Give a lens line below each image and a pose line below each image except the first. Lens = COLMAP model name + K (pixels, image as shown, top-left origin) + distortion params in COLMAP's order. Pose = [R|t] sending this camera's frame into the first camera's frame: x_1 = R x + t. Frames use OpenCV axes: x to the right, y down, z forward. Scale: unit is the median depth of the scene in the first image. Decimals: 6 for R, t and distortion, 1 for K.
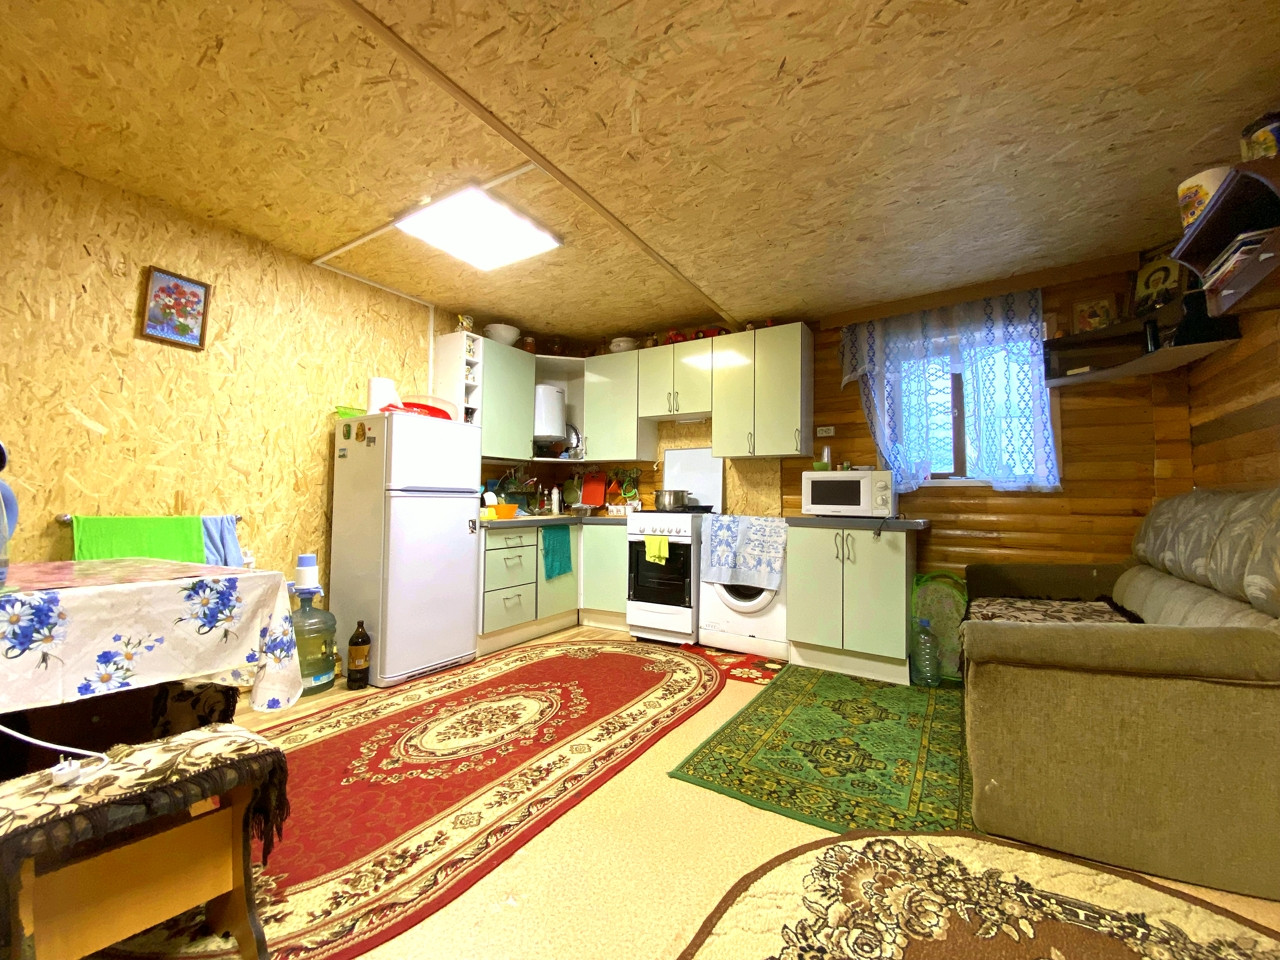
lens RADIAL K [[518.7, 0, 638.4], [0, 518.7, 473.6], [0, 0, 1]] dist [0.027167, -0.023553]
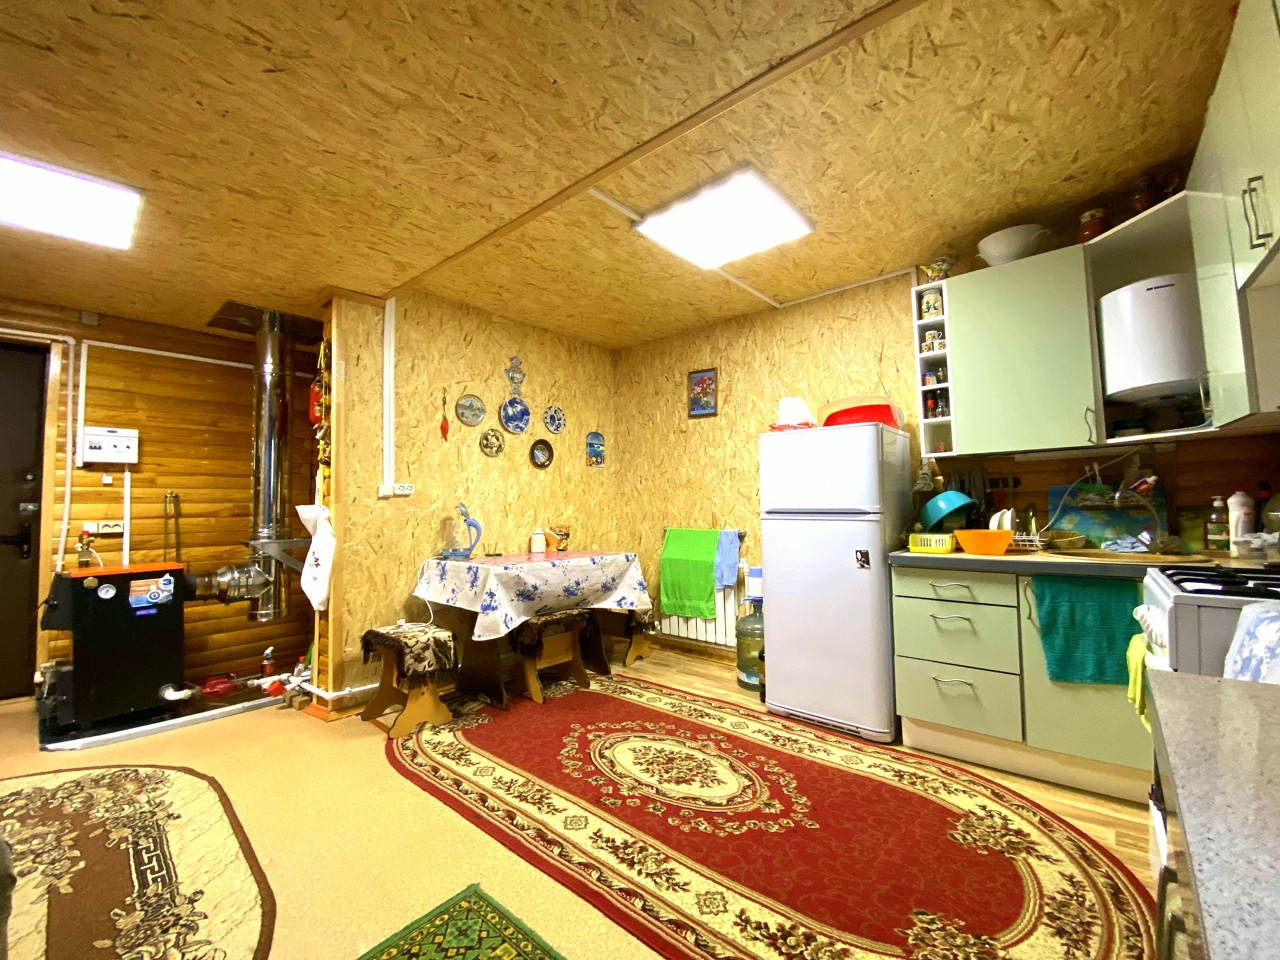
lens RADIAL K [[518.7, 0, 638.4], [0, 518.7, 473.6], [0, 0, 1]] dist [0.027167, -0.023553]
pose [[-0.145093, -0.059720, -0.987614, 0.699397], [0.069179, 0.995122, -0.070337, 0.011976], [0.986997, -0.078527, -0.140254, 1.149303]]
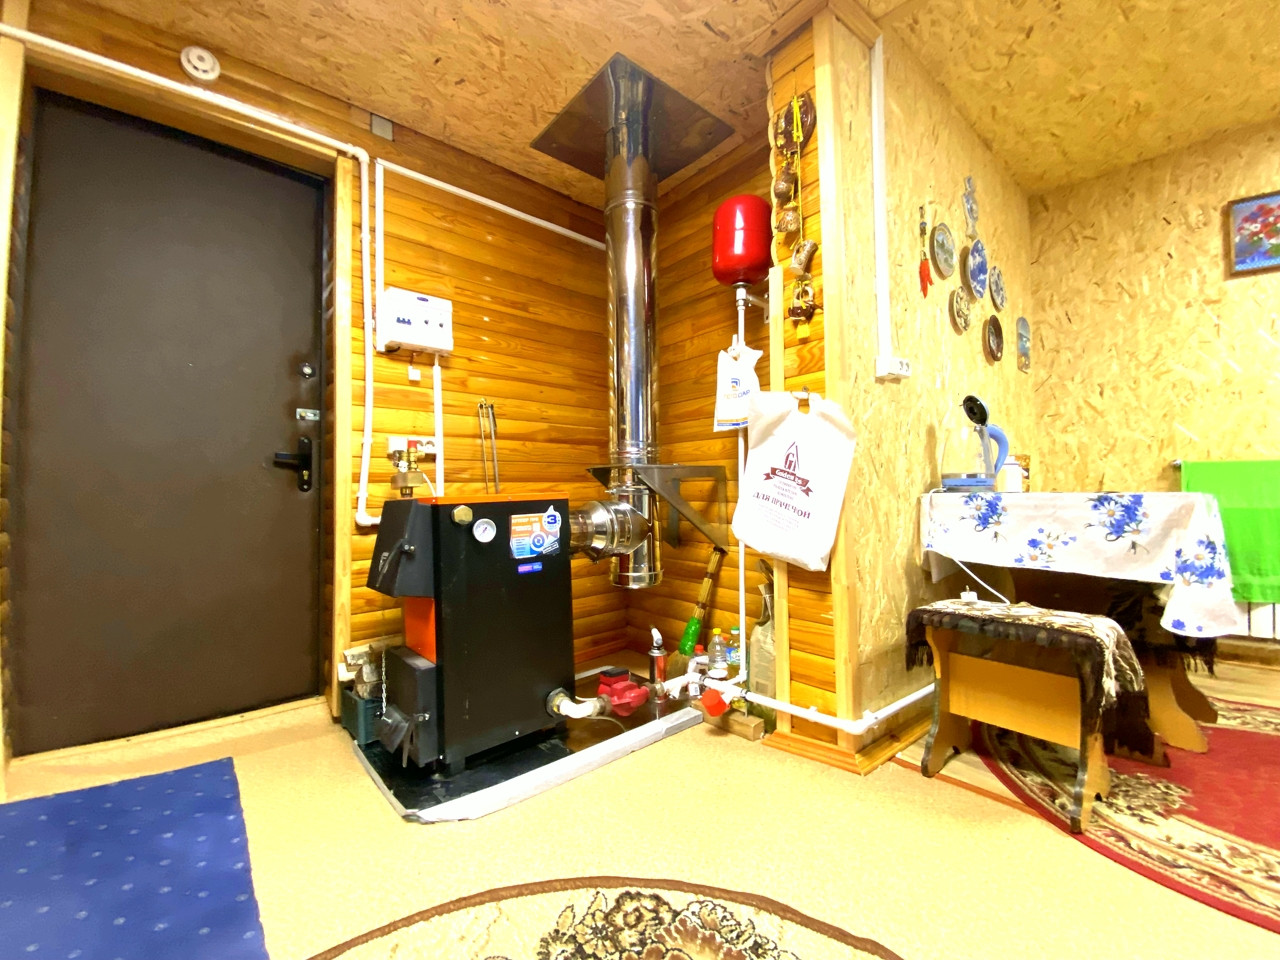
lens RADIAL K [[515.5, 0, 640.0], [0, 515.5, 480.0], [0, 0, 1]] dist [0.013289, -0.016991]
pose [[-0.298366, -0.018446, -0.954273, 0.298194], [0.070813, 0.996630, -0.041406, 0.085068], [0.951821, -0.079929, -0.296054, 0.211881]]
